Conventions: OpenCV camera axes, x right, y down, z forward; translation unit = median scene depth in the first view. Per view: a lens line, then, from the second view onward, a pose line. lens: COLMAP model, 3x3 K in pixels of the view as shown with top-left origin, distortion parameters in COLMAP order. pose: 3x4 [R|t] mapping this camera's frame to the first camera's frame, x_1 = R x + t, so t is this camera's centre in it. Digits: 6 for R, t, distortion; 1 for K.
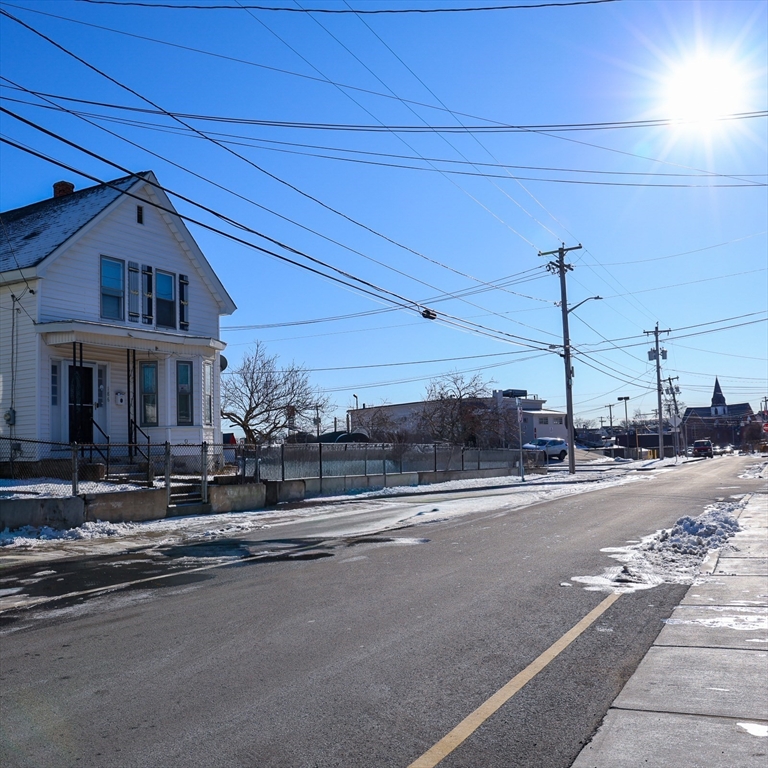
lens RADIAL K [[789.5, 0, 385.6], [0, 789.5, 384.4], [0, 0, 1]] dist [-0.065758, 0.000000]
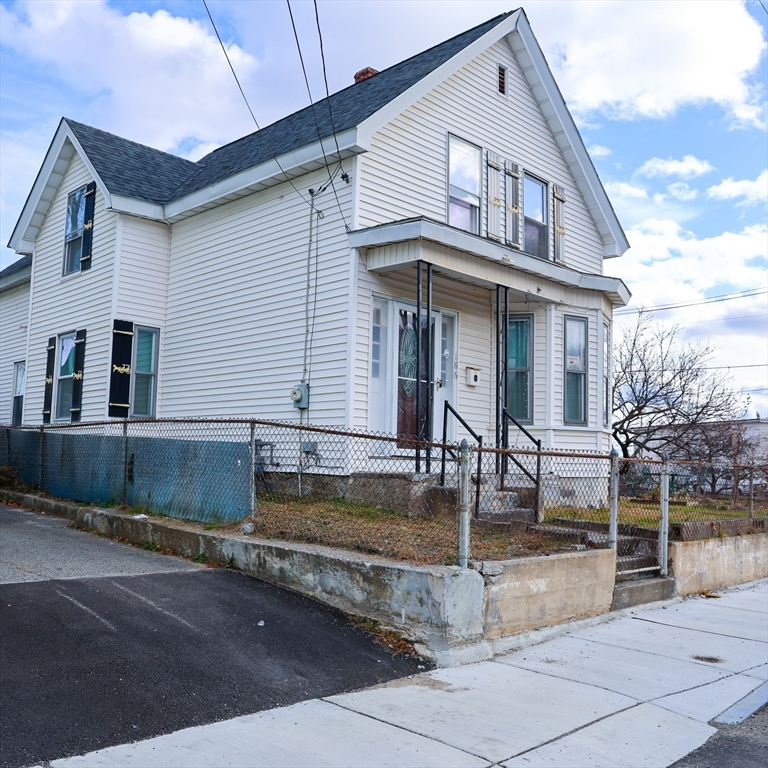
lens RADIAL K [[789.5, 0, 381.7], [0, 789.5, 385.2], [0, 0, 1]] dist [-0.065758, 0.000000]
pose [[0.954349, 0.025081, -0.297638, -0.246133], [-0.032234, 0.999297, -0.019148, 0.042501], [0.296948, 0.027868, 0.954487, 0.448533]]
